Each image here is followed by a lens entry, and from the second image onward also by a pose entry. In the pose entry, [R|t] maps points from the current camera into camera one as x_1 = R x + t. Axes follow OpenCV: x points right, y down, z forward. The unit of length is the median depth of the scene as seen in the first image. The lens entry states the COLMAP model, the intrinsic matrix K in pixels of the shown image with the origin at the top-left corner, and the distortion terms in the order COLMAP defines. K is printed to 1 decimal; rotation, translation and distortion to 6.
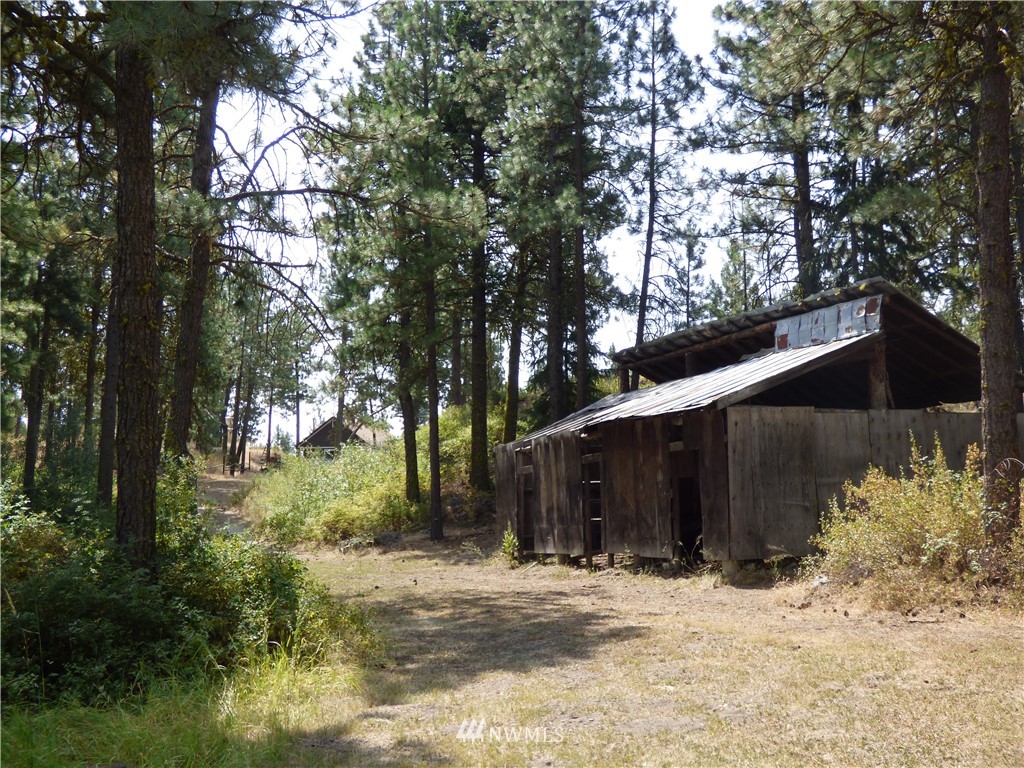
lens RADIAL K [[1225.1, 0, 512.0], [0, 1225.1, 384.0], [0, 0, 1]] dist [-0.002174, -0.002168]
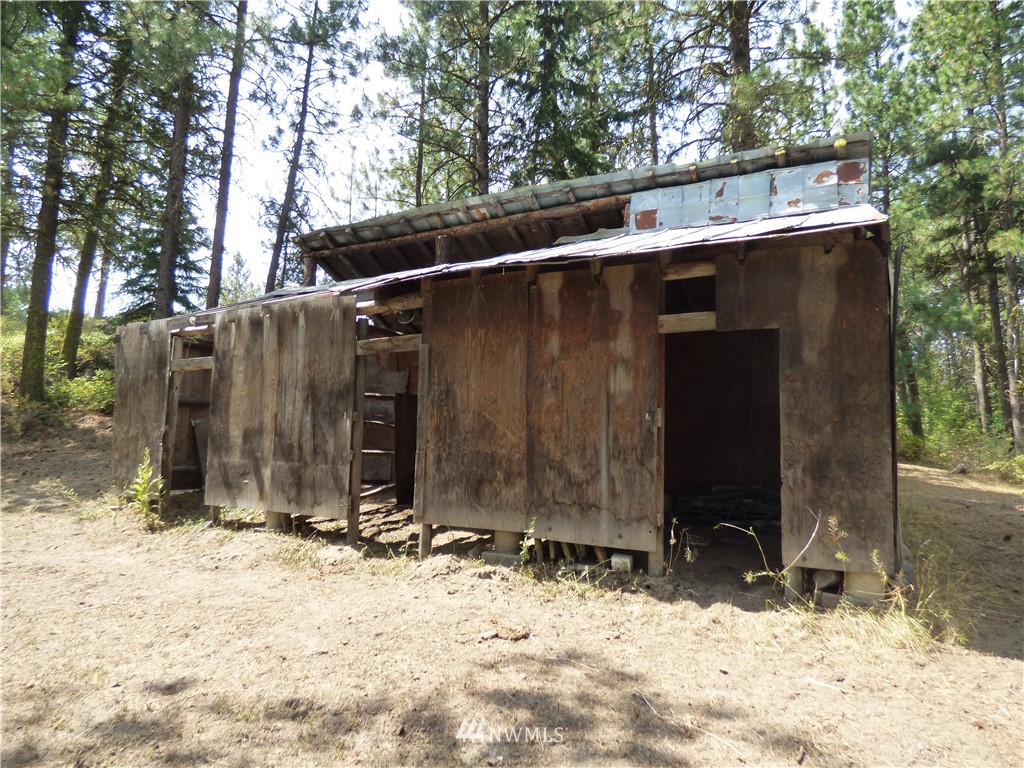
lens RADIAL K [[622.8, 0, 516.5], [0, 622.8, 381.9], [0, 0, 1]] dist [-0.017783, 0.000482]
pose [[0.773415, 0.093300, 0.626997, -0.059257], [-0.105529, 0.994257, -0.017778, 0.071699], [-0.625055, -0.052417, 0.778819, 0.705442]]
